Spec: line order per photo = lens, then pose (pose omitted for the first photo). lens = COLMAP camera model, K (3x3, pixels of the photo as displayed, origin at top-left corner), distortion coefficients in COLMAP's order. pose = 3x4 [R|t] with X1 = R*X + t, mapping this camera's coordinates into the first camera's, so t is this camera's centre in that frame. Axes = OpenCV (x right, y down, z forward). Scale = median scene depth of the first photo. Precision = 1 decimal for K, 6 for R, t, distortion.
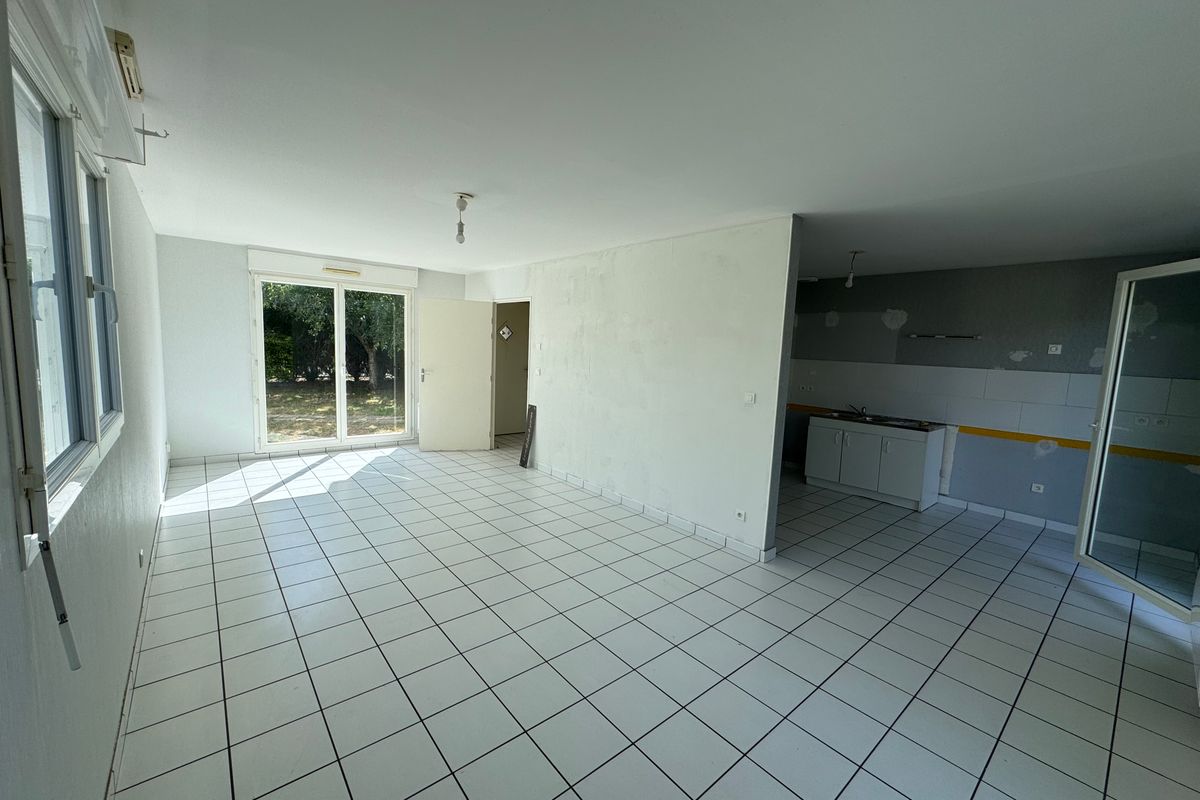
lens RADIAL K [[479.0, 0, 603.2], [0, 479.0, 400.4], [0, 0, 1]] dist [-0.000062, -0.000067]
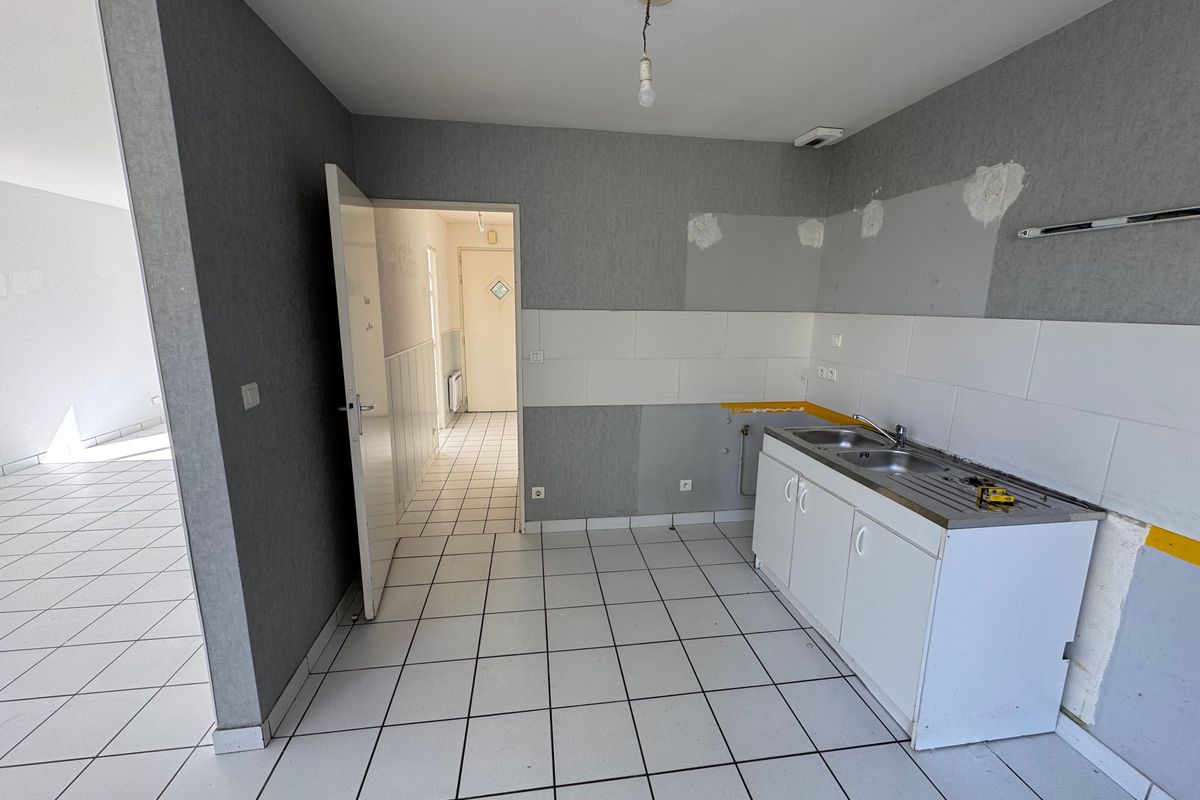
lens RADIAL K [[479.0, 0, 598.9], [0, 479.0, 401.2], [0, 0, 1]] dist [-0.000062, -0.000067]
pose [[0.846509, 0.069187, -0.527860, 0.560707], [-0.030117, 0.996155, 0.082269, -0.034058], [0.531522, -0.053744, 0.845338, 0.531909]]
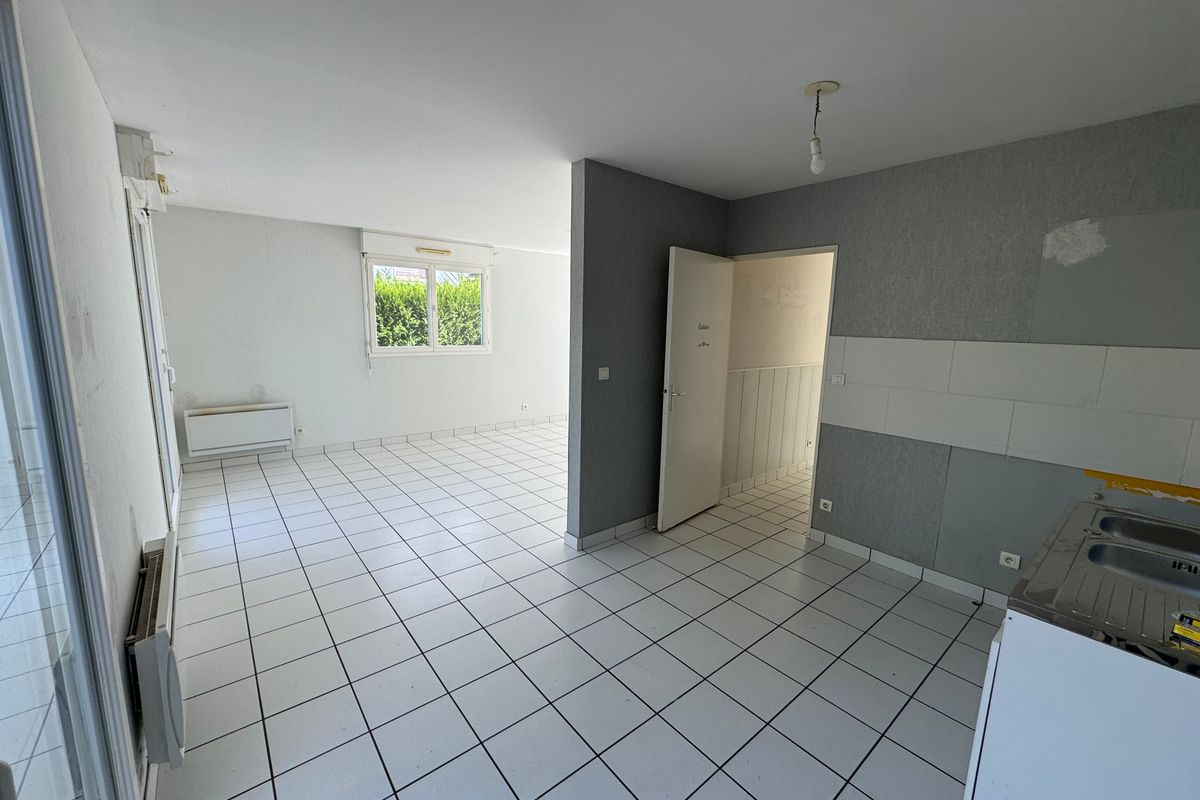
lens RADIAL K [[479.0, 0, 602.3], [0, 479.0, 400.7], [0, 0, 1]] dist [-0.000062, -0.000067]
pose [[-0.010652, 0.113709, -0.993457, 0.772997], [-0.132331, 0.984615, 0.114116, -0.039585], [0.991148, 0.132681, 0.004559, 0.648744]]
